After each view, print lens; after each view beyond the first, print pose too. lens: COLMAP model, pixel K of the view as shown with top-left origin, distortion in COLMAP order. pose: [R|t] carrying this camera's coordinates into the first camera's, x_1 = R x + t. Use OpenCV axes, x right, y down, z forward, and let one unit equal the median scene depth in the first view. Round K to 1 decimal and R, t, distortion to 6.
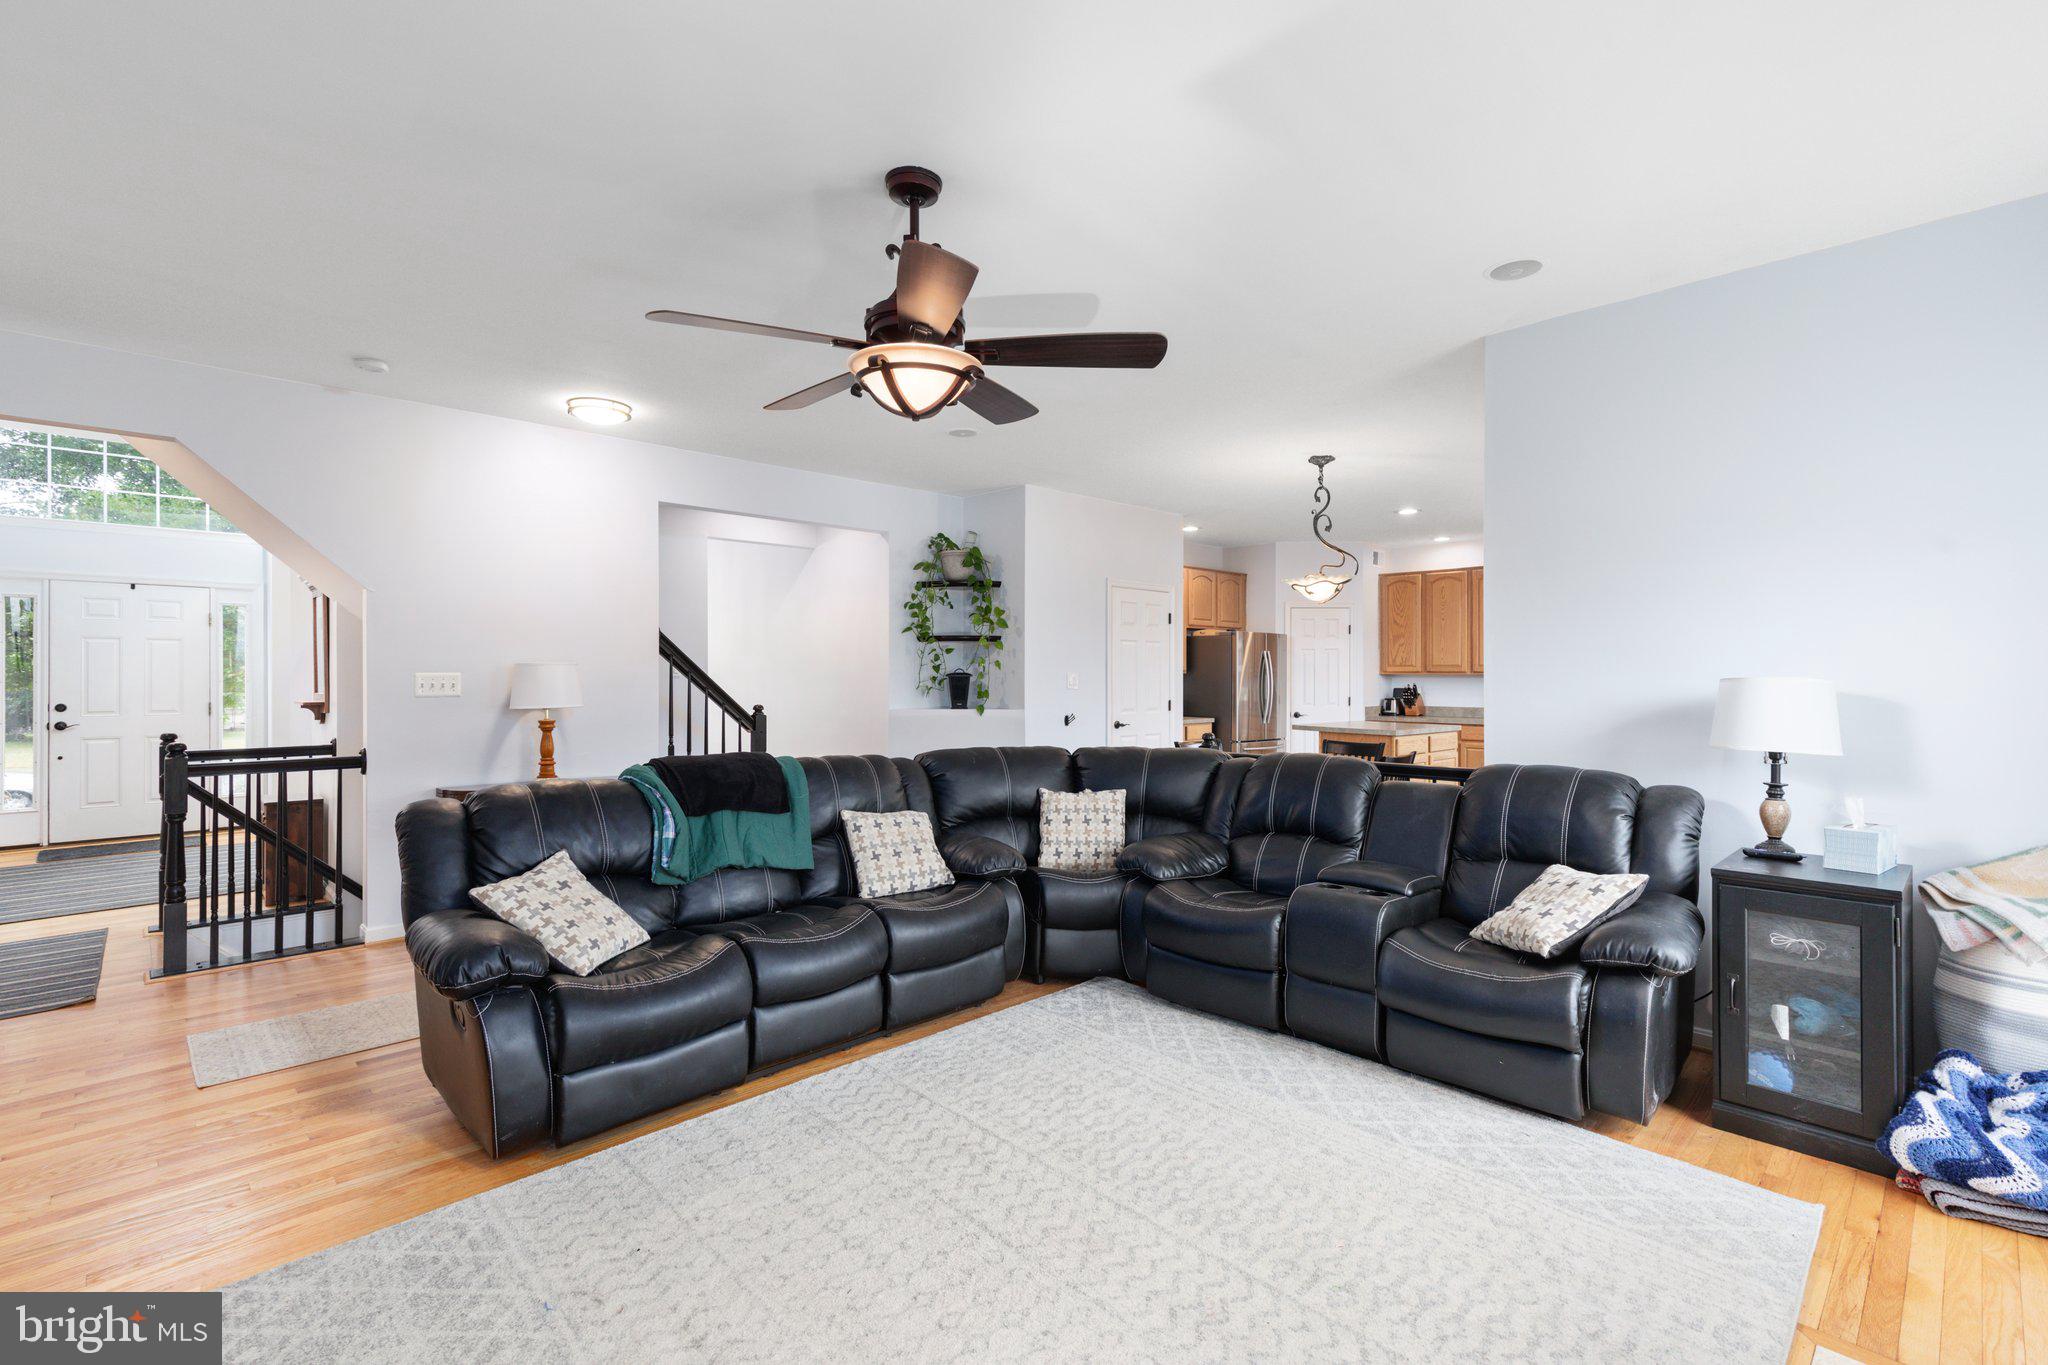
lens RADIAL K [[913.3, 0, 1021.0], [0, 913.3, 673.2], [0, 0, 1]] dist [0.002255, 0.000158]
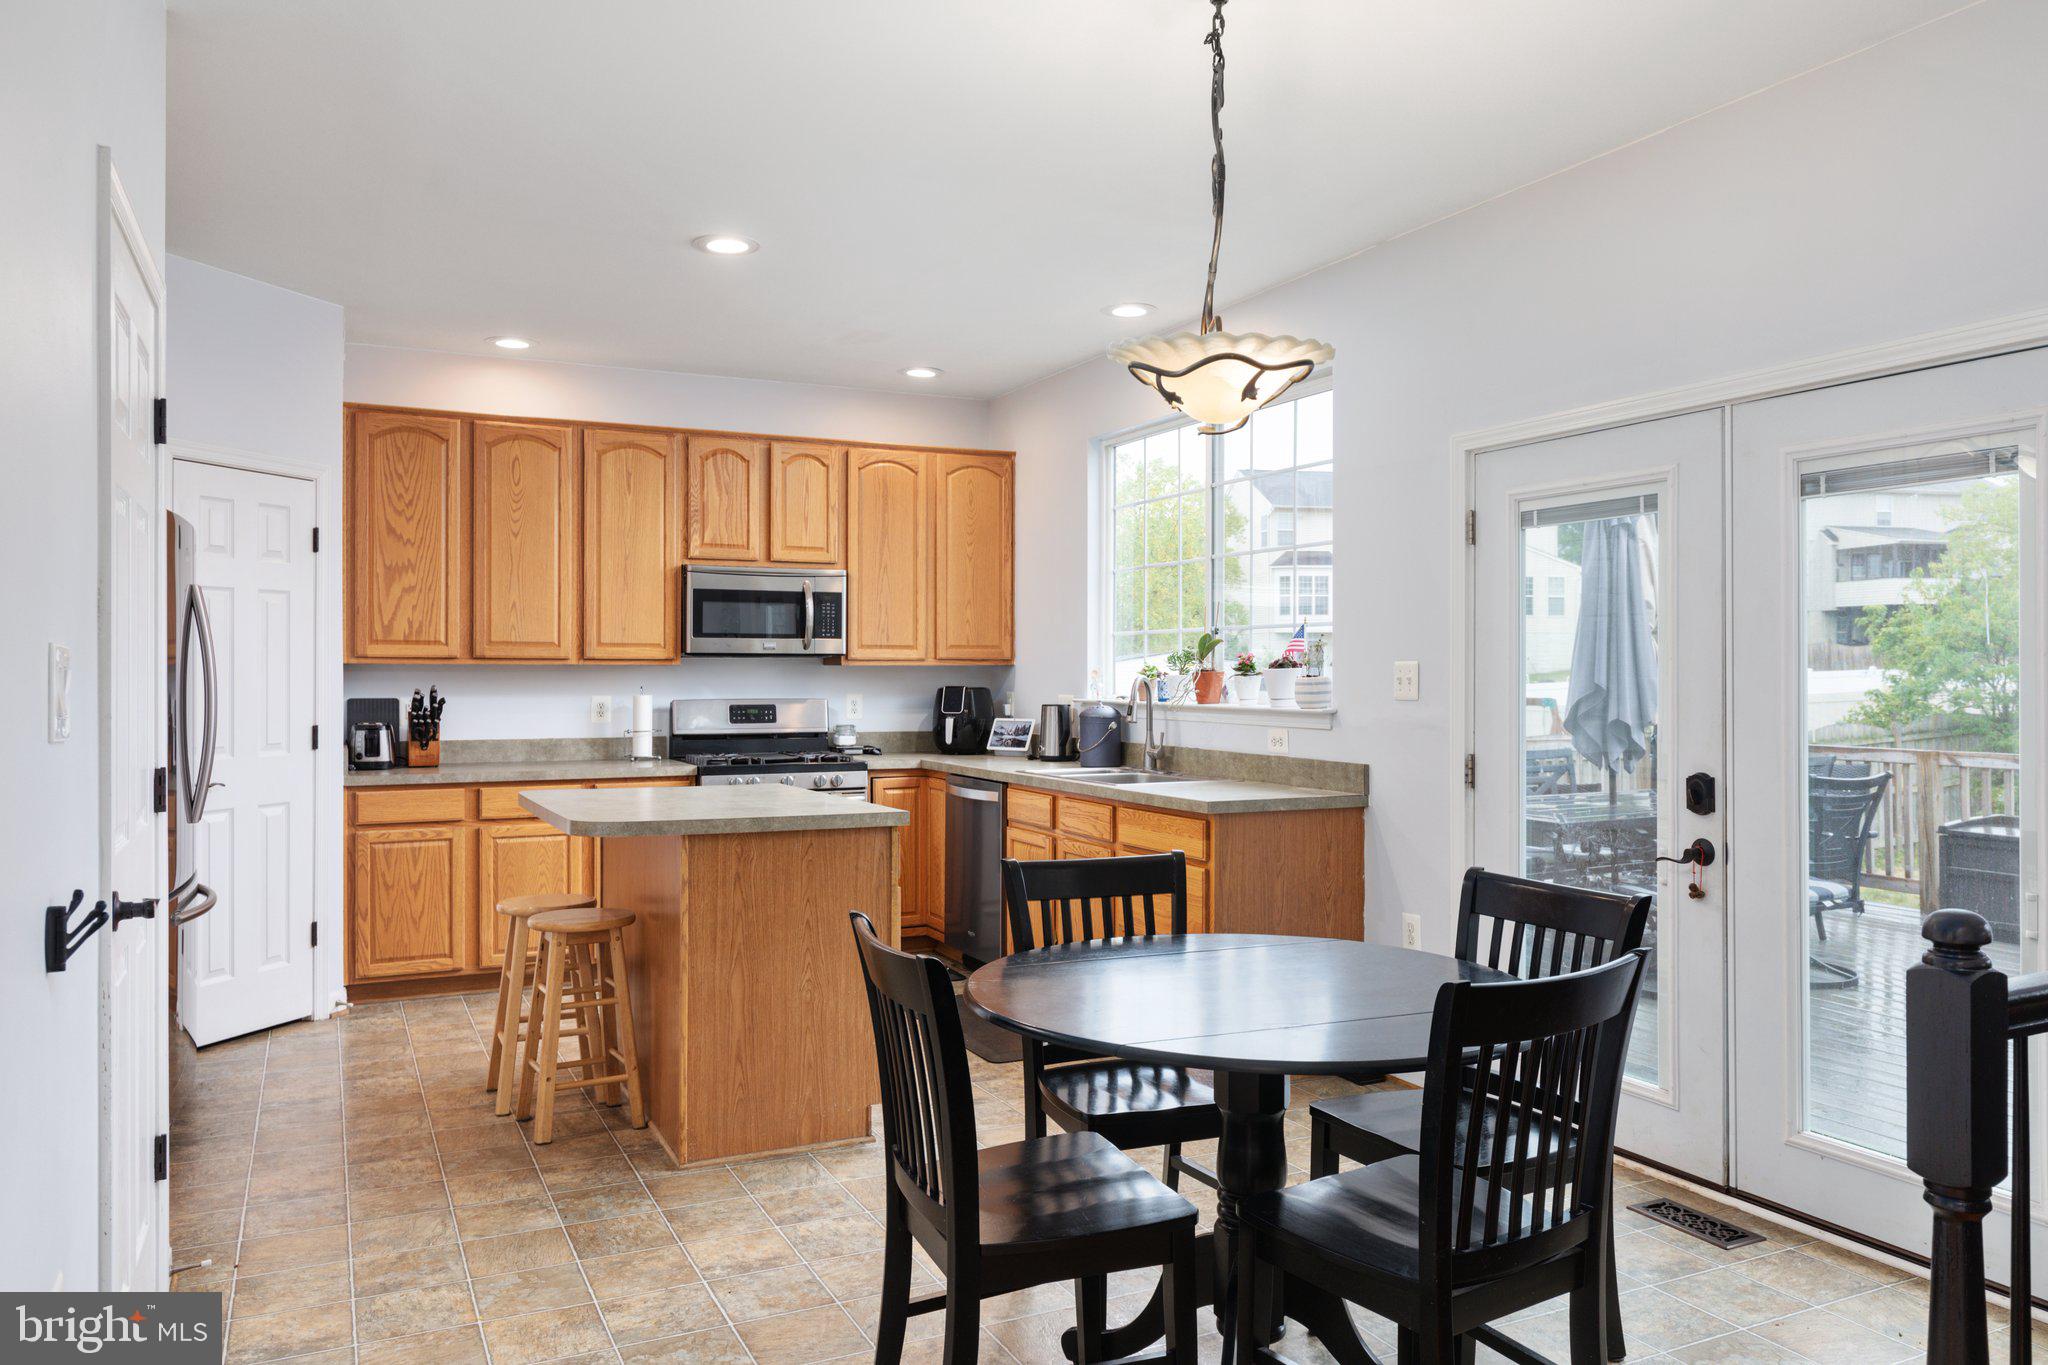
lens RADIAL K [[1455.8, 0, 1024.0], [0, 1455.8, 682.5], [0, 0, 1]] dist [0.000147, -0.000111]
pose [[0.307850, -0.008089, 0.951401, -0.105512], [-0.002419, 0.999954, 0.009285, 0.002746], [-0.951432, -0.005160, 0.307816, 0.560866]]
